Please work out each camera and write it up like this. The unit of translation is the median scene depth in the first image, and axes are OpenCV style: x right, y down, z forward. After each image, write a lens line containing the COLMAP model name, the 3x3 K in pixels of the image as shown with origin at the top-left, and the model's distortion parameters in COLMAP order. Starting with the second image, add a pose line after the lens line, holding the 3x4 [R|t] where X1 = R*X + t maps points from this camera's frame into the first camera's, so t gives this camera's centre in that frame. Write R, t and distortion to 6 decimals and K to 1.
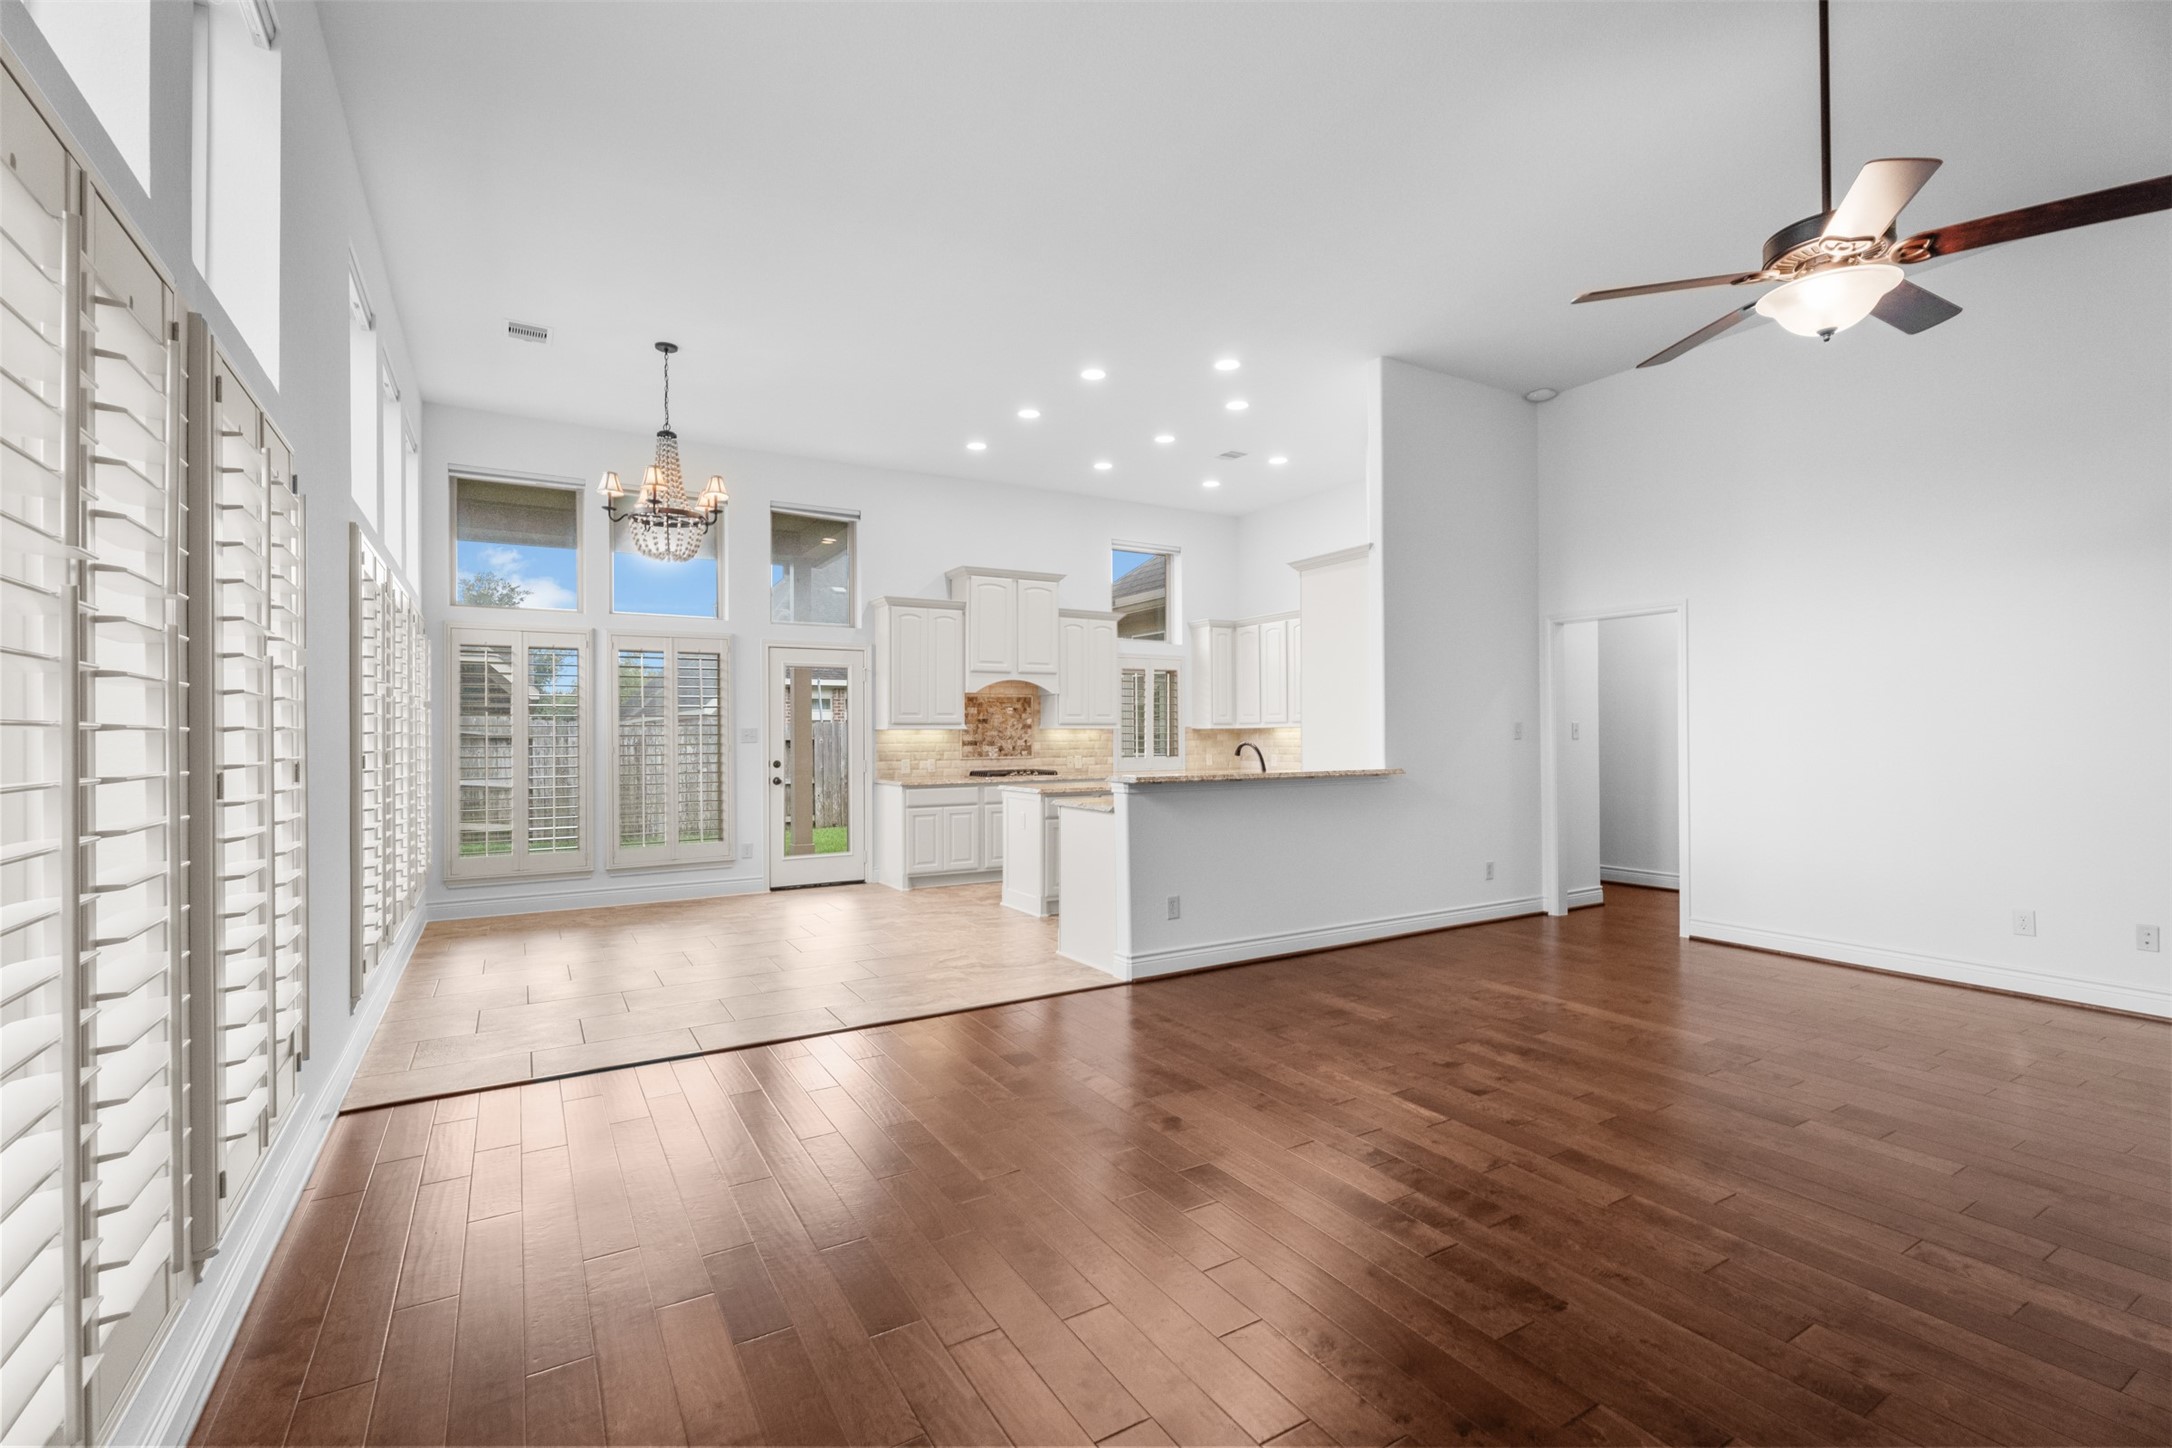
lens RADIAL K [[963.1, 0, 1071.9], [0, 963.1, 731.1], [0, 0, 1]] dist [0.004846, -0.001162]
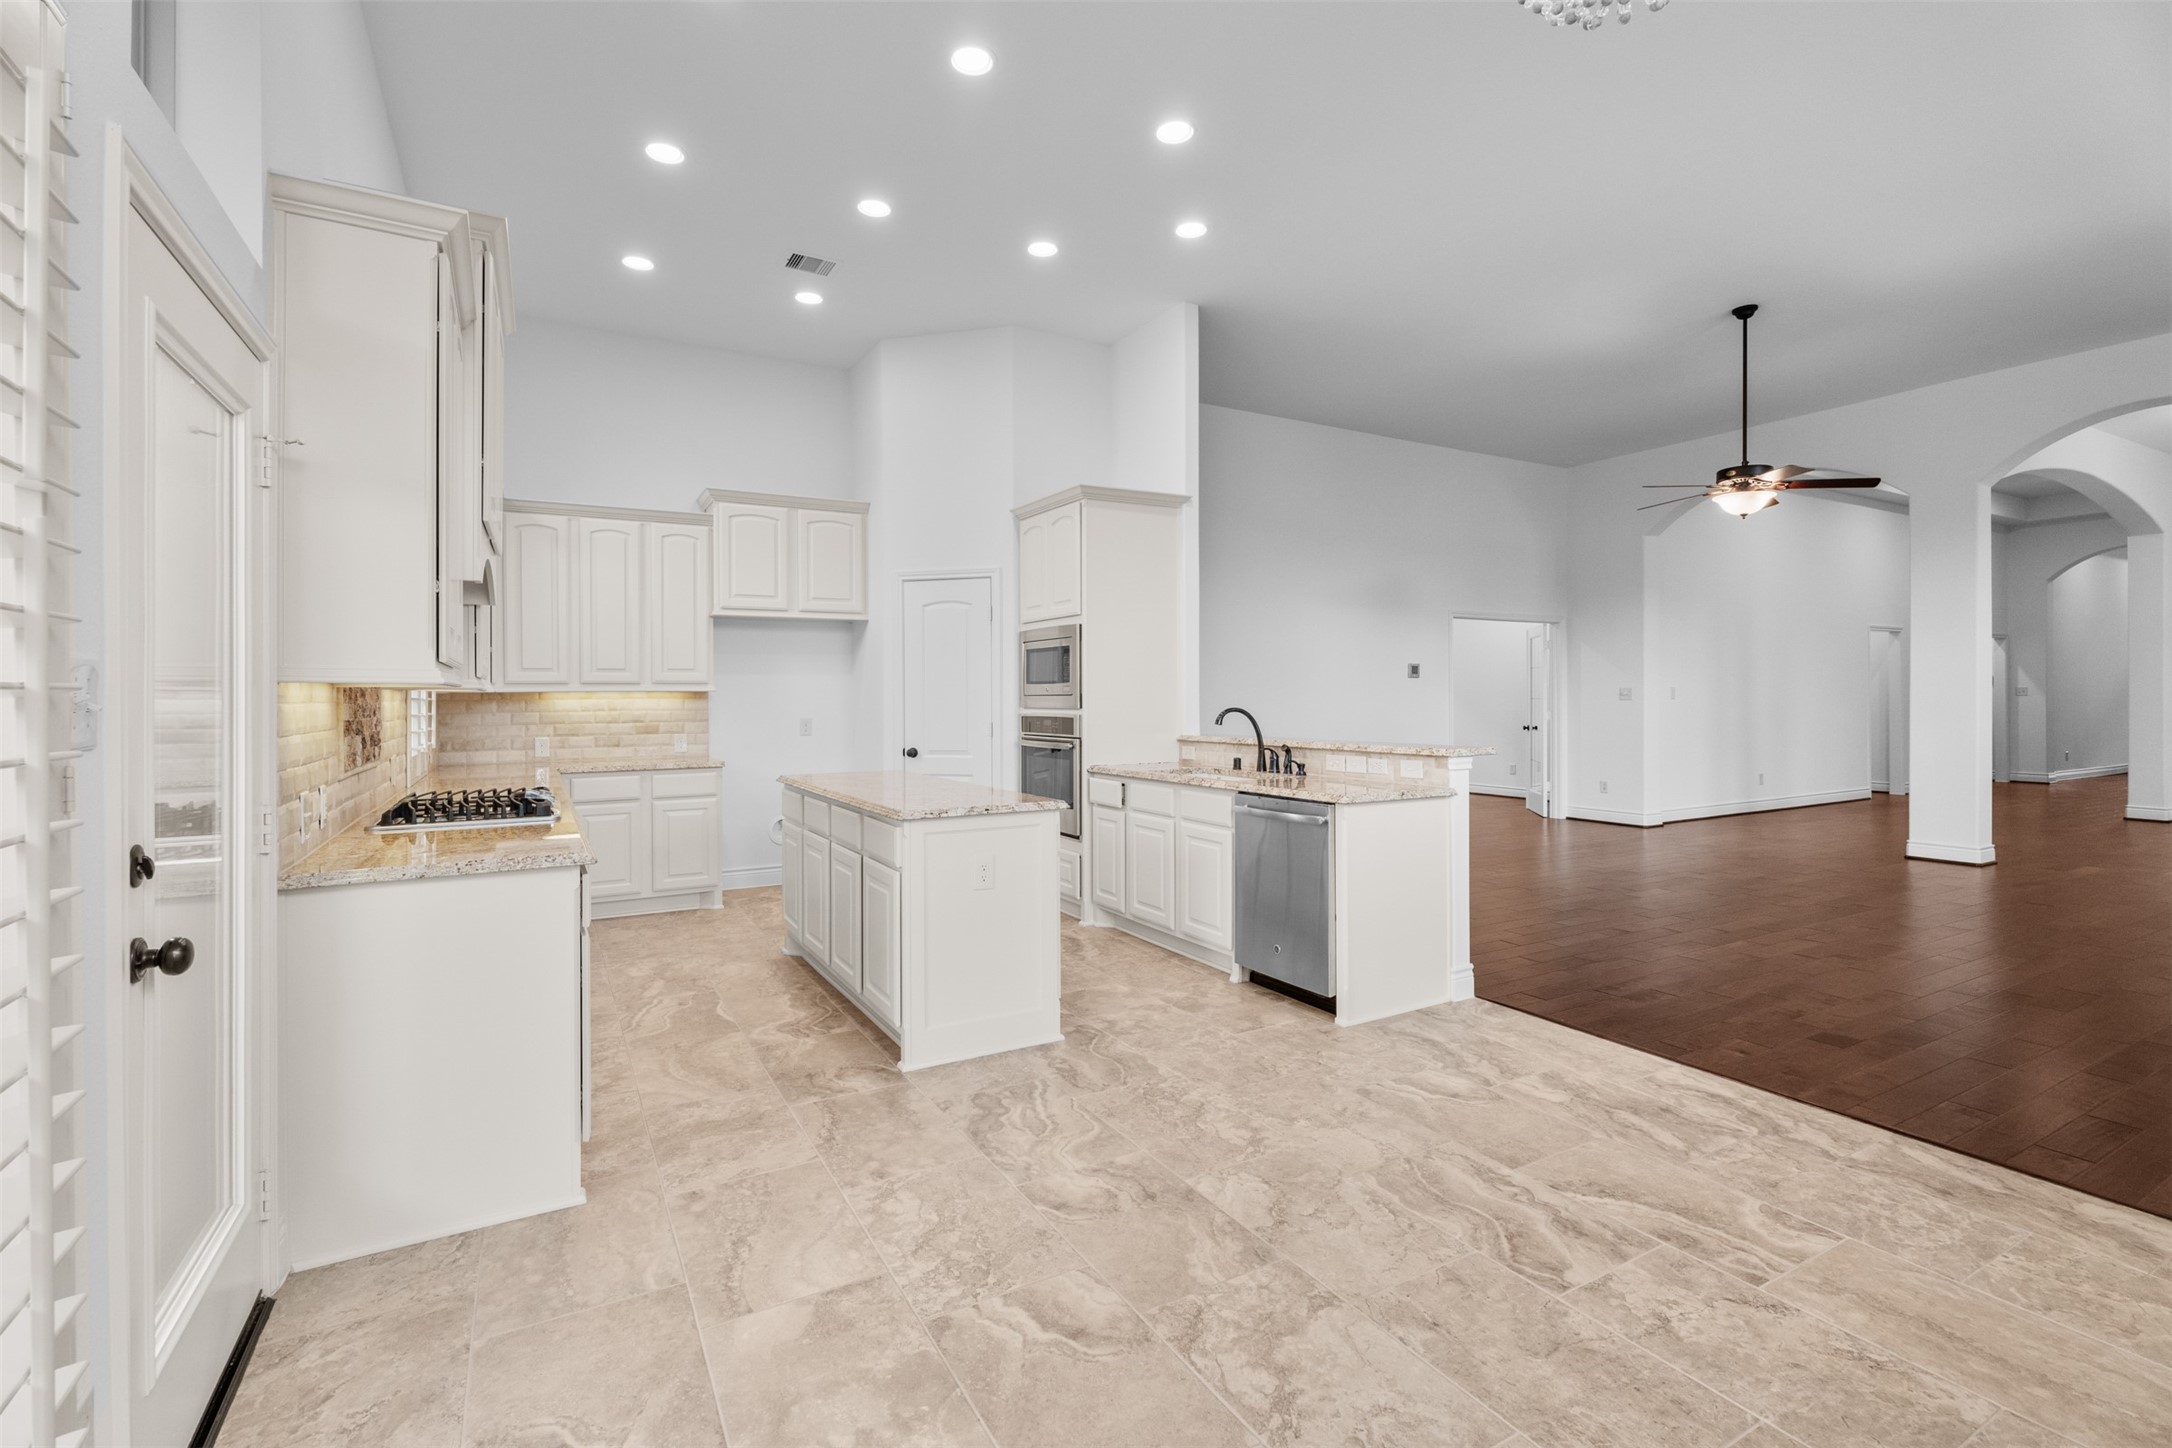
lens RADIAL K [[963.1, 0, 1080.6], [0, 963.1, 696.5], [0, 0, 1]] dist [0.004846, -0.001162]
pose [[0.011168, 0.011392, 0.999873, -1.117850], [0.002424, 0.999932, -0.011420, 0.019747], [-0.999935, 0.002552, 0.011139, 1.921115]]
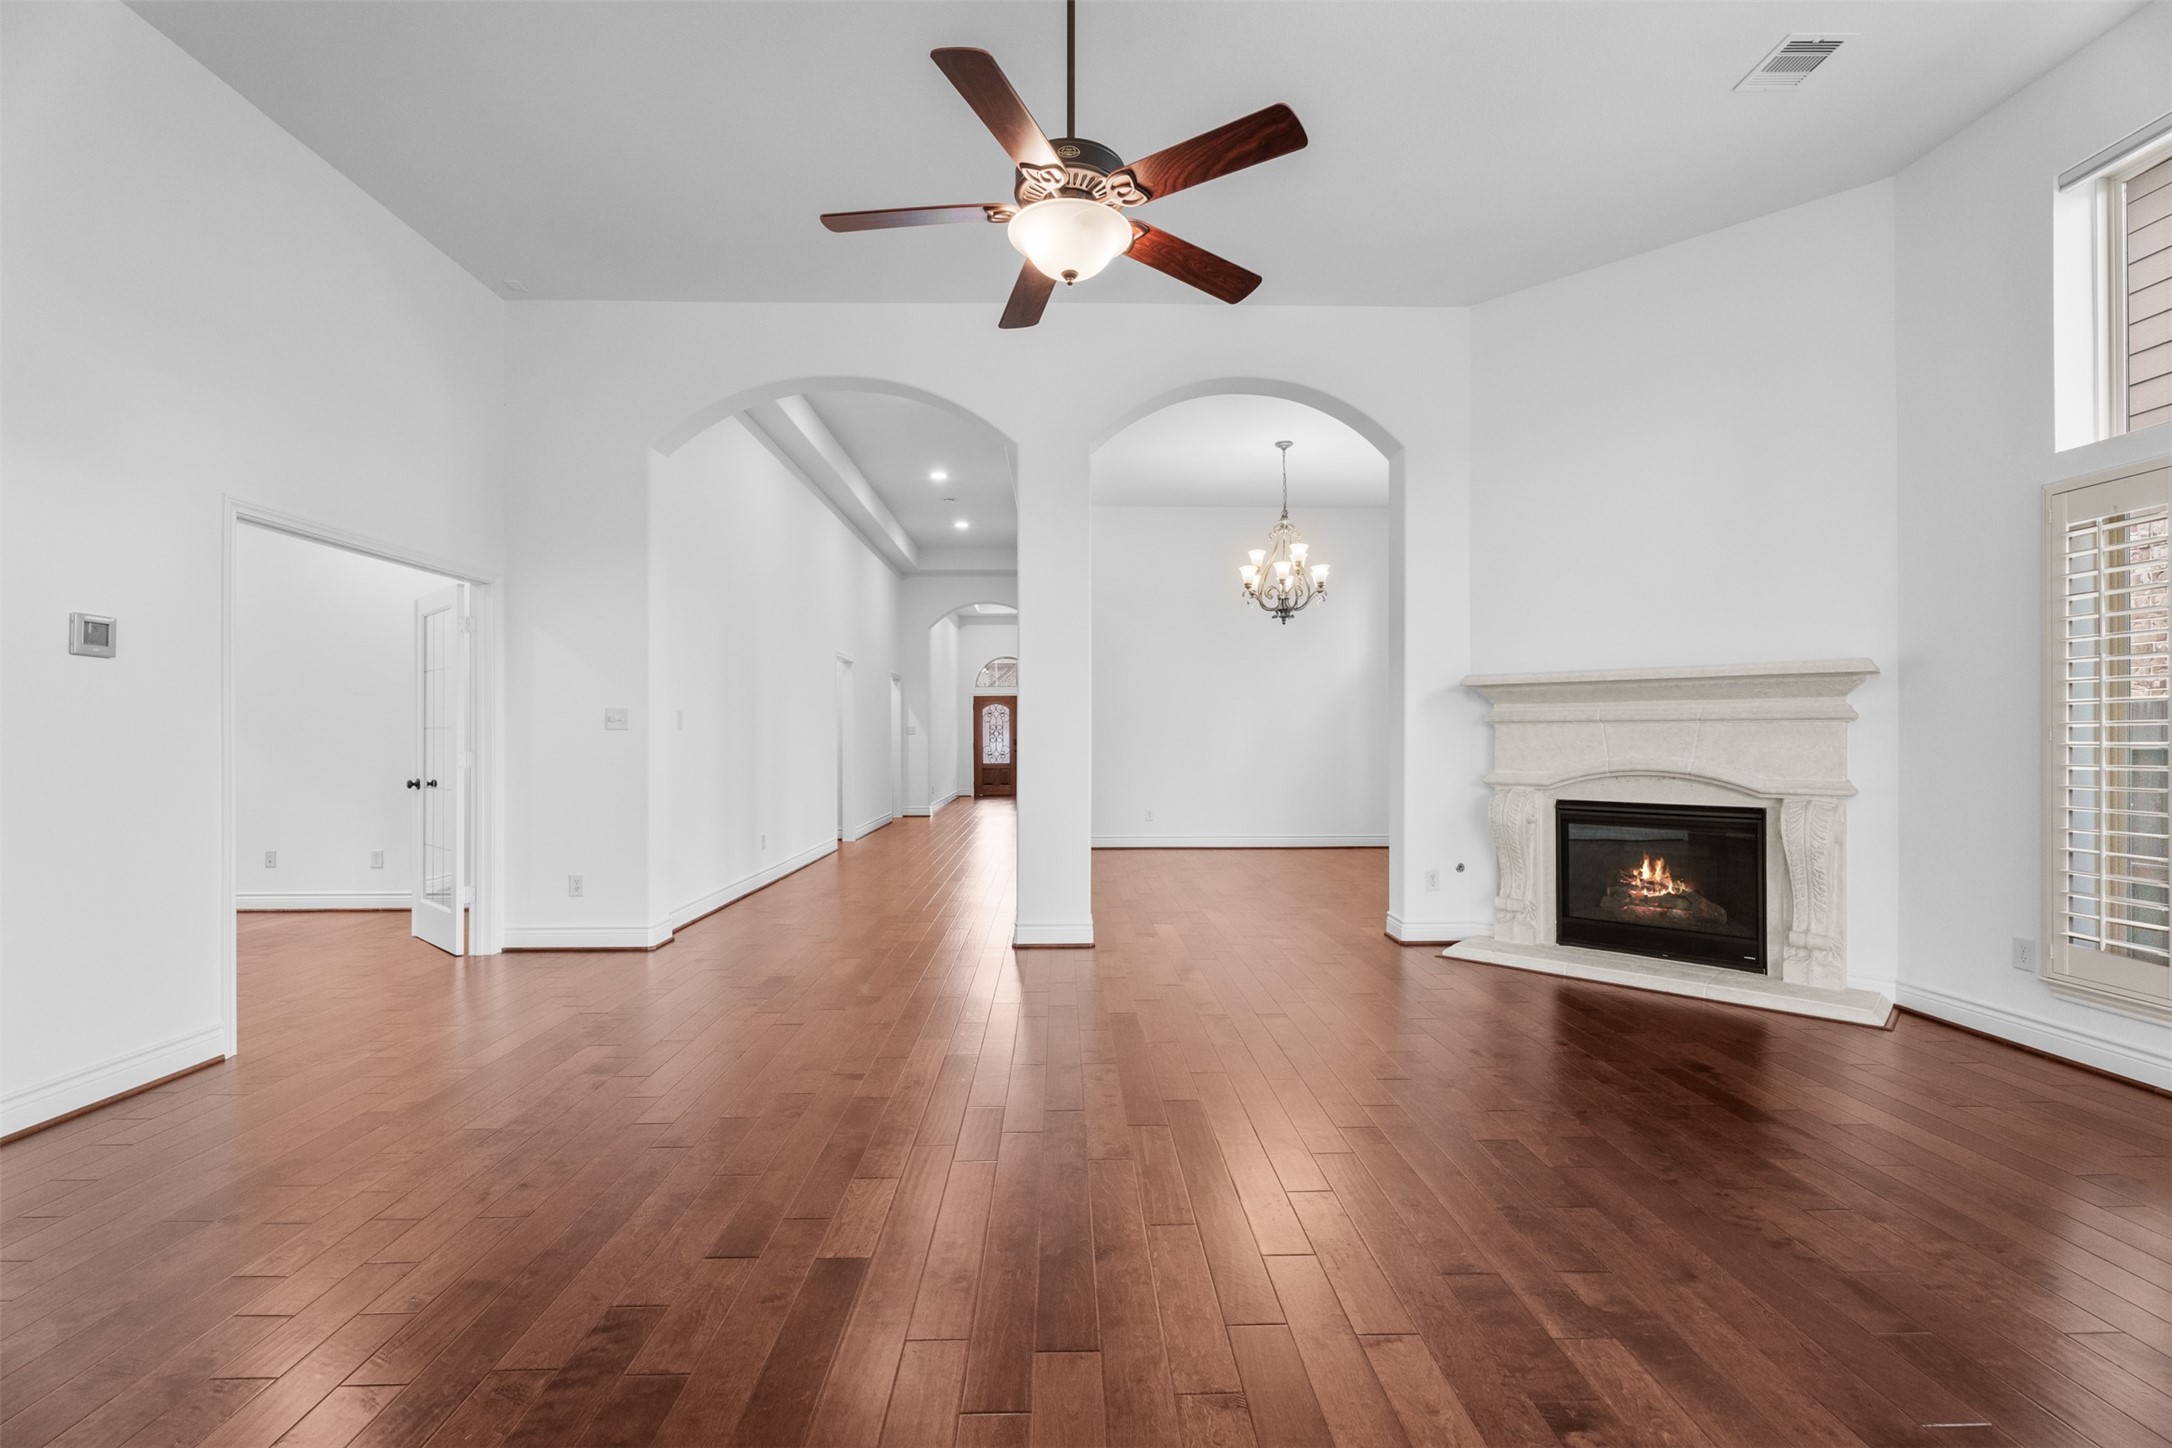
lens RADIAL K [[963.1, 0, 1086.3], [0, 963.1, 740.4], [0, 0, 1]] dist [0.004846, -0.001162]
pose [[-0.876673, 0.011564, 0.480947, 0.243831], [0.009716, 0.999933, -0.006332, 0.036555], [-0.480988, -0.000879, -0.876727, 1.396057]]
